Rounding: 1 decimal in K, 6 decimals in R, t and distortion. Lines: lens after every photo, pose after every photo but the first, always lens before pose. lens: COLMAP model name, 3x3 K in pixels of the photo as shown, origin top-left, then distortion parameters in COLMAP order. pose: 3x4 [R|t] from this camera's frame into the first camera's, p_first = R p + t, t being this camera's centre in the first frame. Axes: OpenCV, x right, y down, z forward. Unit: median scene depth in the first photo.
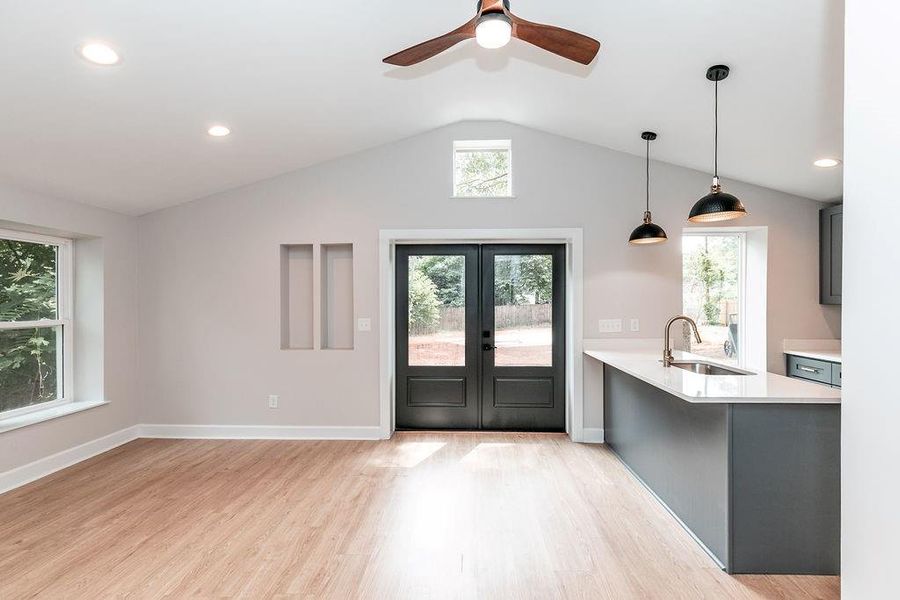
lens RADIAL K [[405.5, 0, 455.7], [0, 405.5, 303.9], [0, 0, 1]] dist [0.006582, -0.000550]
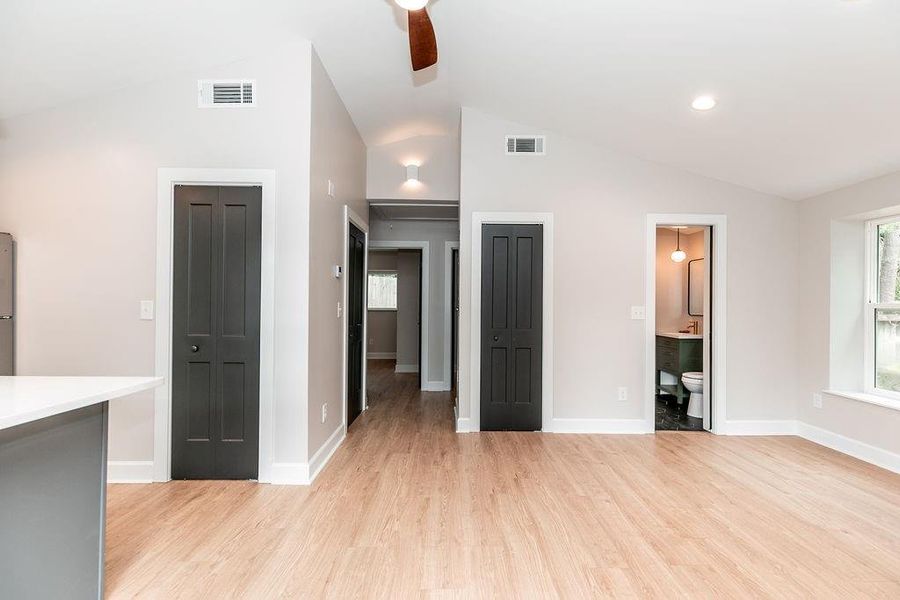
lens RADIAL K [[405.5, 0, 455.7], [0, 405.5, 303.9], [0, 0, 1]] dist [0.006582, -0.000550]
pose [[-0.999007, -0.010235, -0.043359, 0.018597], [-0.010347, 0.999944, 0.002354, 0.051255], [0.043332, 0.002801, -0.999057, 1.332293]]
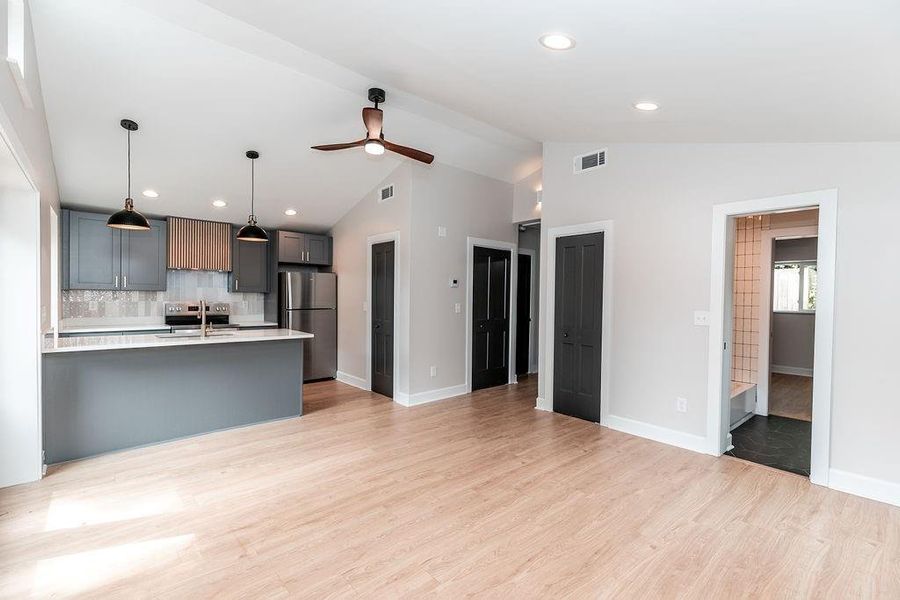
lens RADIAL K [[405.5, 0, 455.7], [0, 405.5, 303.9], [0, 0, 1]] dist [0.006582, -0.000550]
pose [[-0.686163, -0.022456, 0.727101, -1.052390], [-0.006835, 0.999678, 0.024425, 0.010218], [-0.727415, 0.011790, -0.686096, 1.372060]]
